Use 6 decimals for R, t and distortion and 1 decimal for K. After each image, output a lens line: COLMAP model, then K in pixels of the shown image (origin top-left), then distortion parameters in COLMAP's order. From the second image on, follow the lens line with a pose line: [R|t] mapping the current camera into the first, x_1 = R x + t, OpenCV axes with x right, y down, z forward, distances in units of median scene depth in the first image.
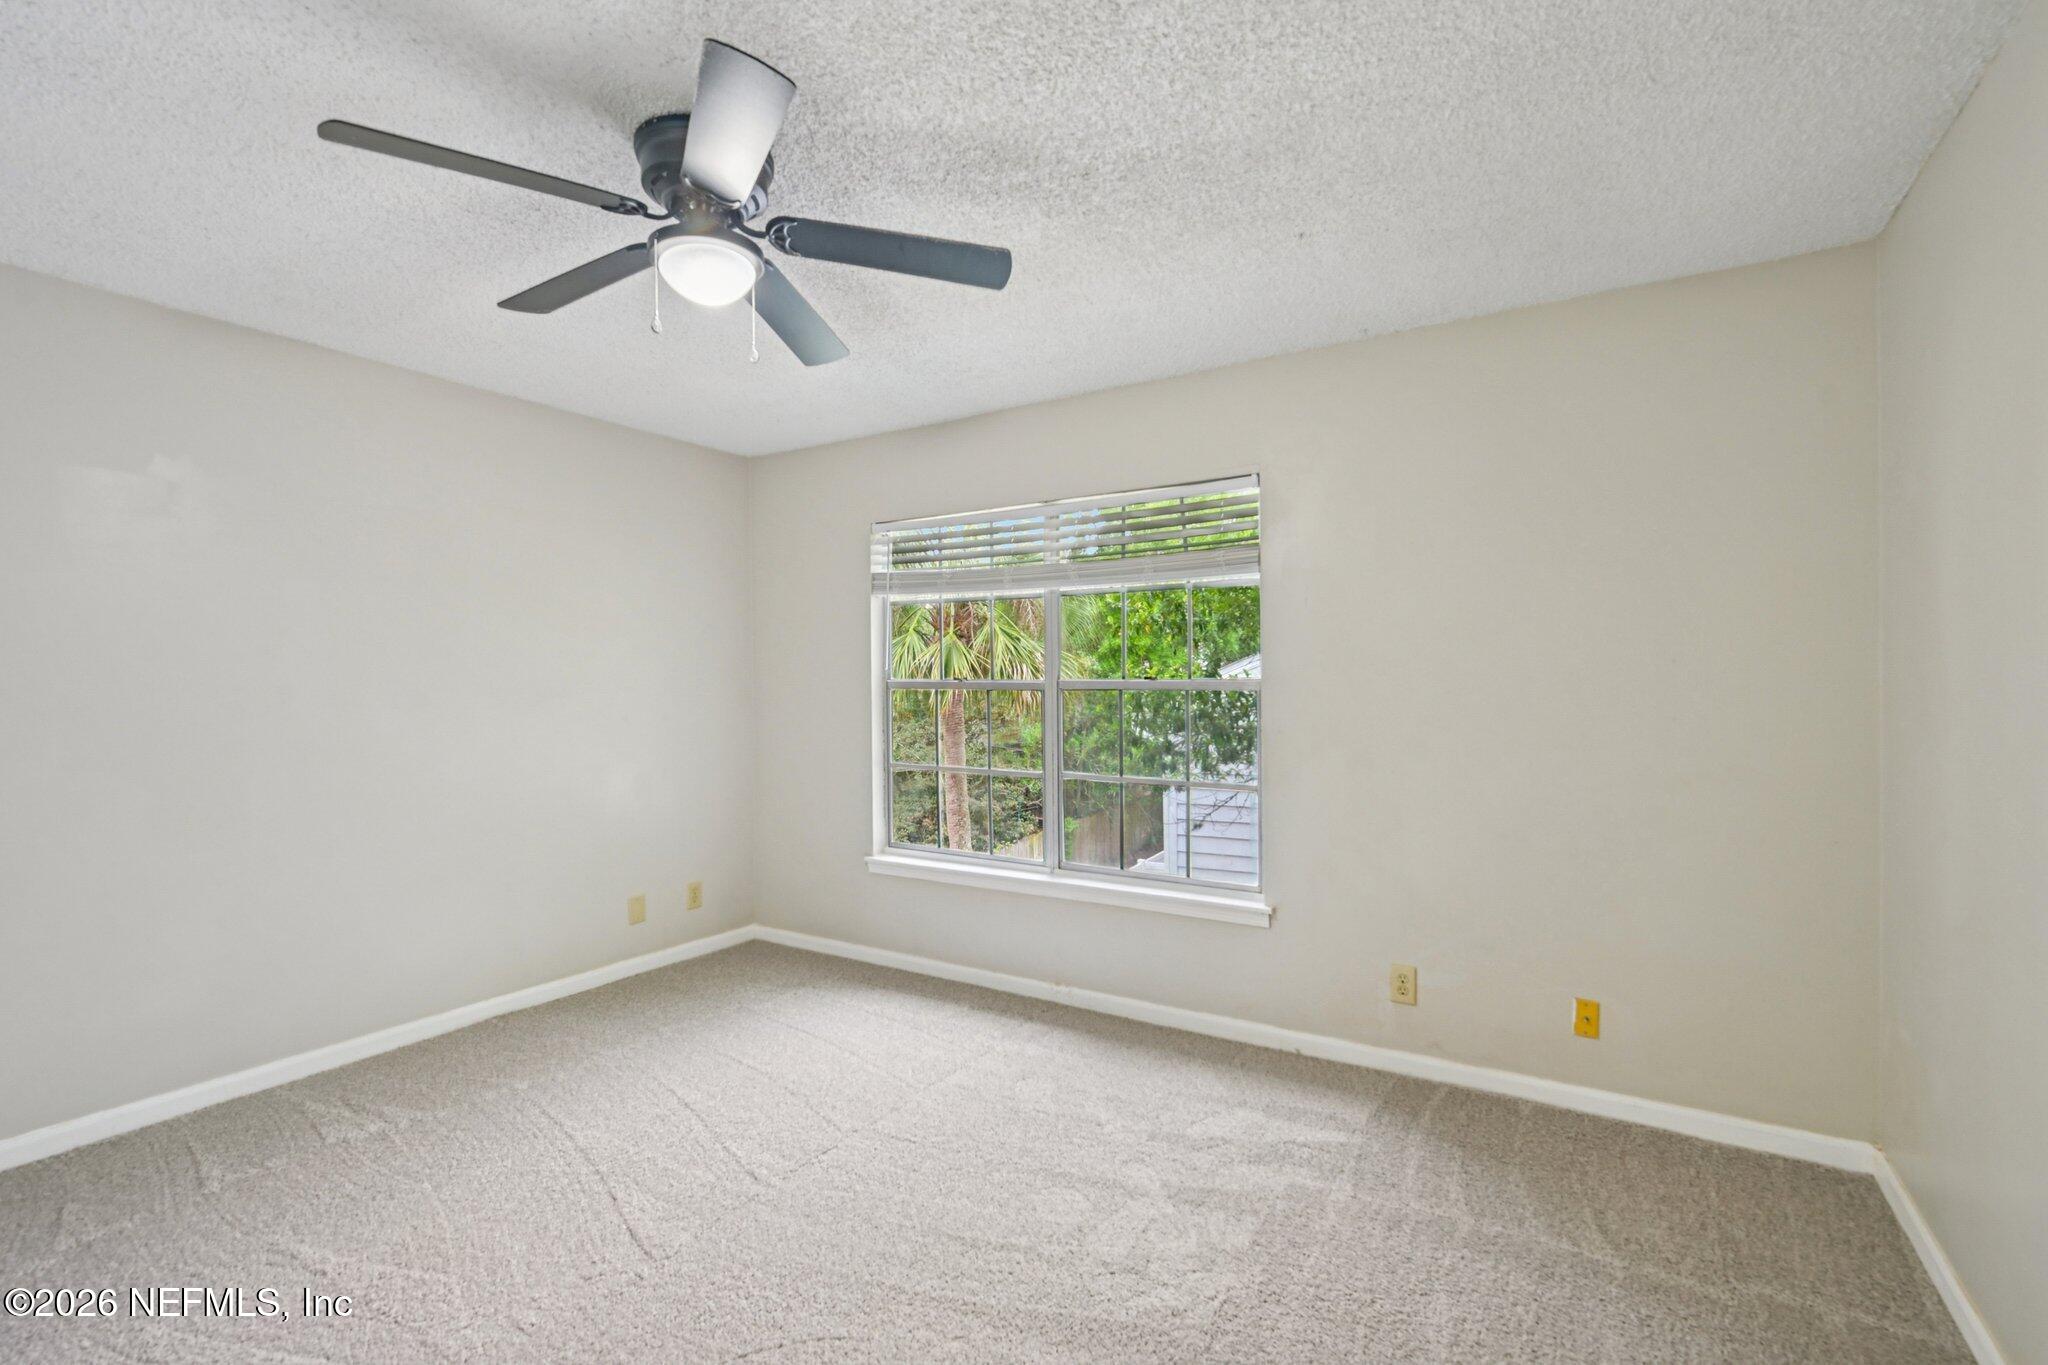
lens RADIAL K [[834.1, 0, 1030.3], [0, 834.1, 691.1], [0, 0, 1]] dist [0.000291, 0.000137]
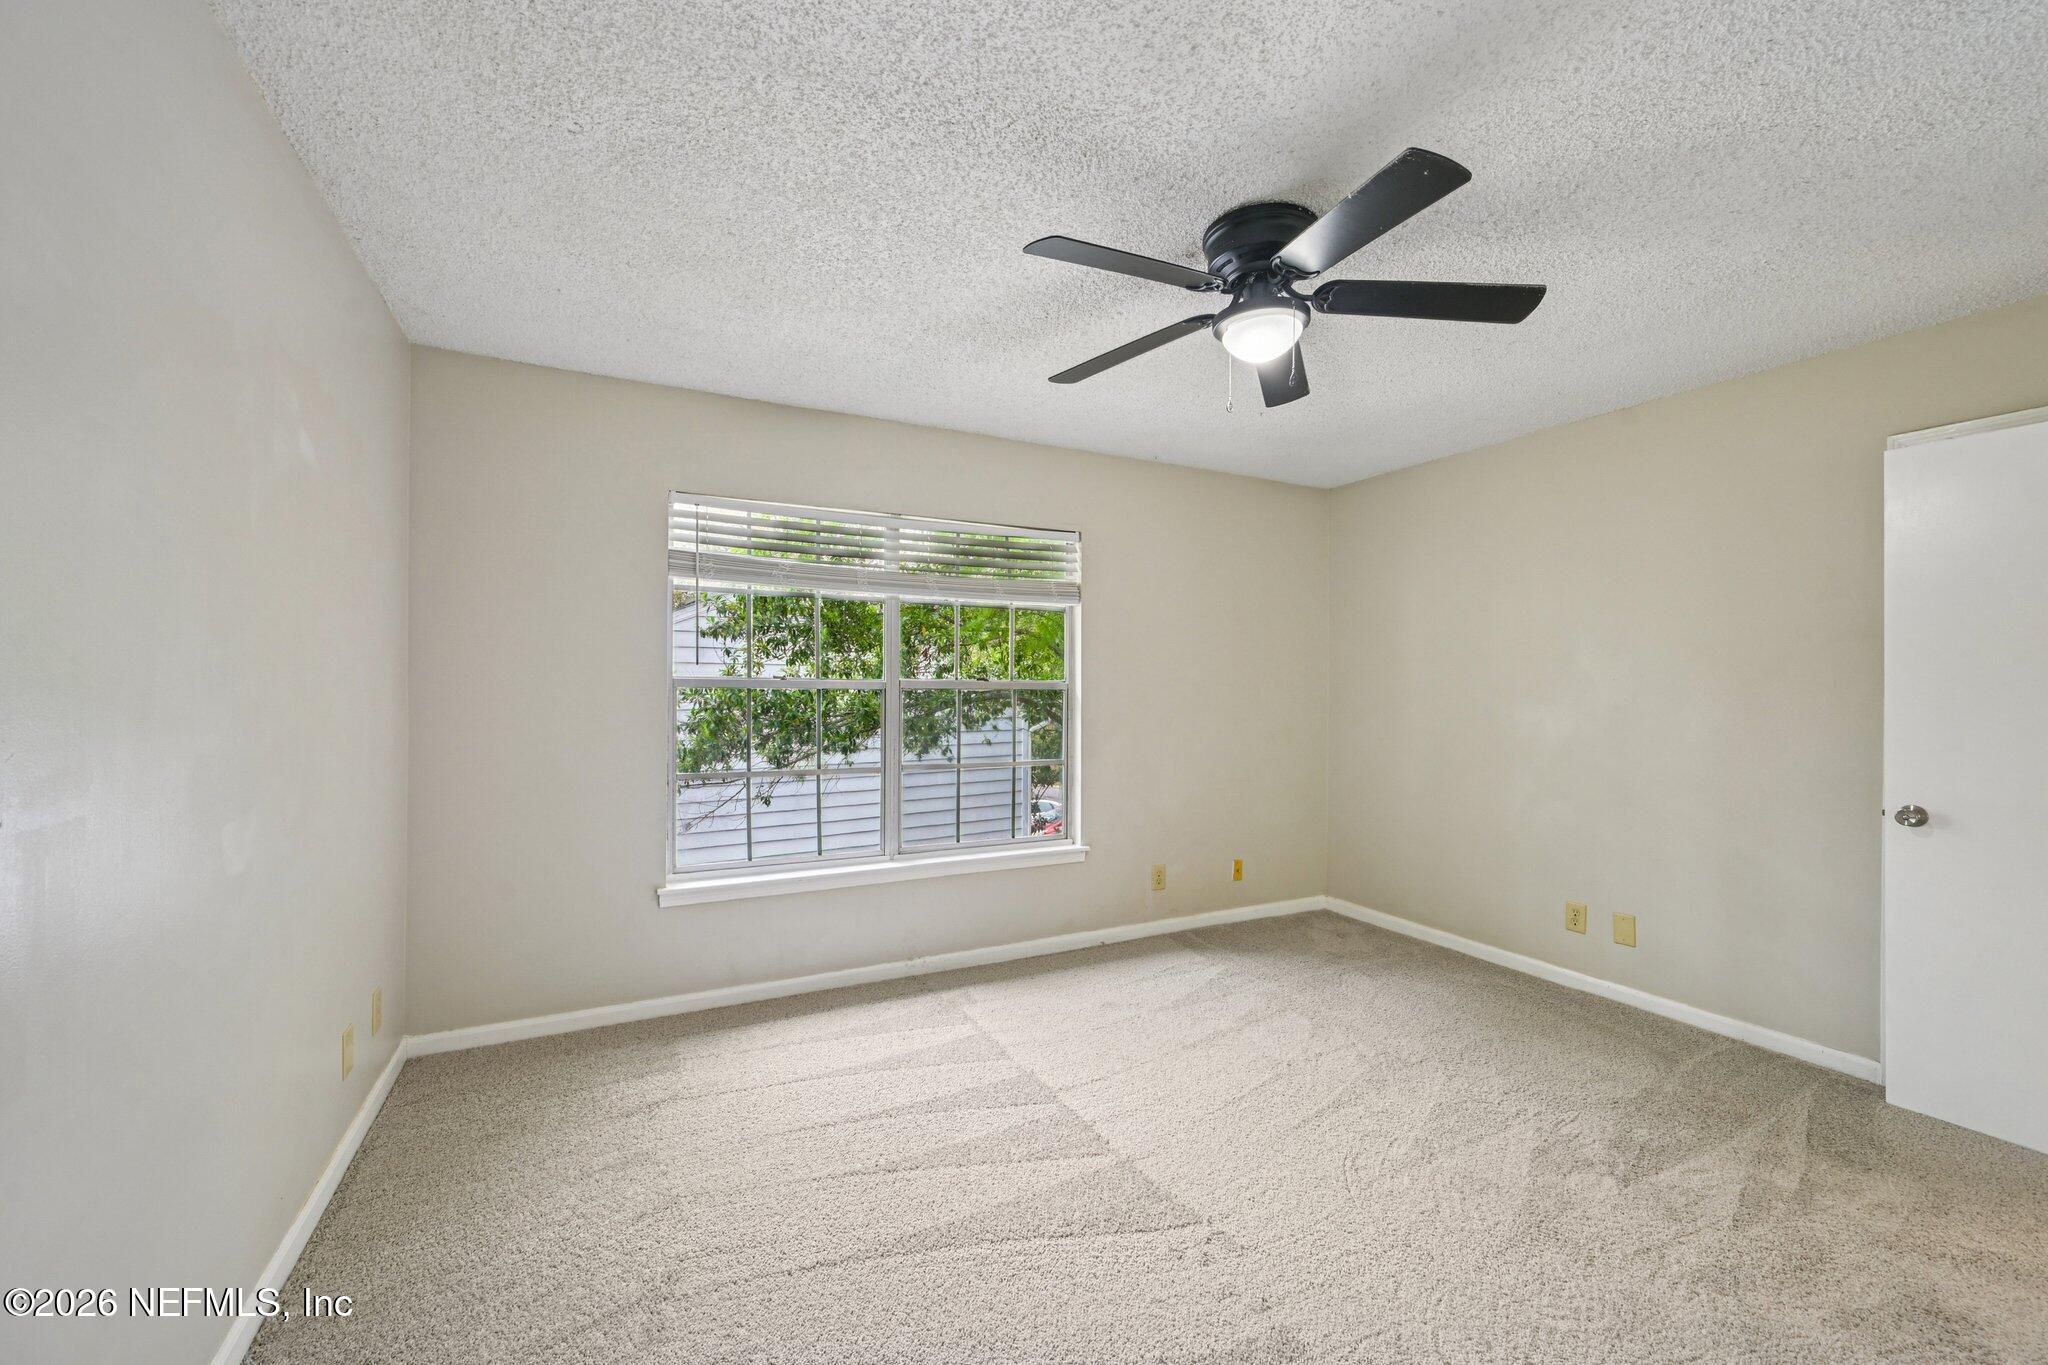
lens RADIAL K [[787.3, 0, 1024.0], [0, 787.3, 682.5], [0, 0, 1]] dist [-0.000091, 0.000012]
pose [[0.564444, 0.005724, 0.825451, -0.757199], [-0.004526, 0.999982, -0.003839, -0.007524], [-0.825459, -0.001569, 0.564460, 0.305685]]
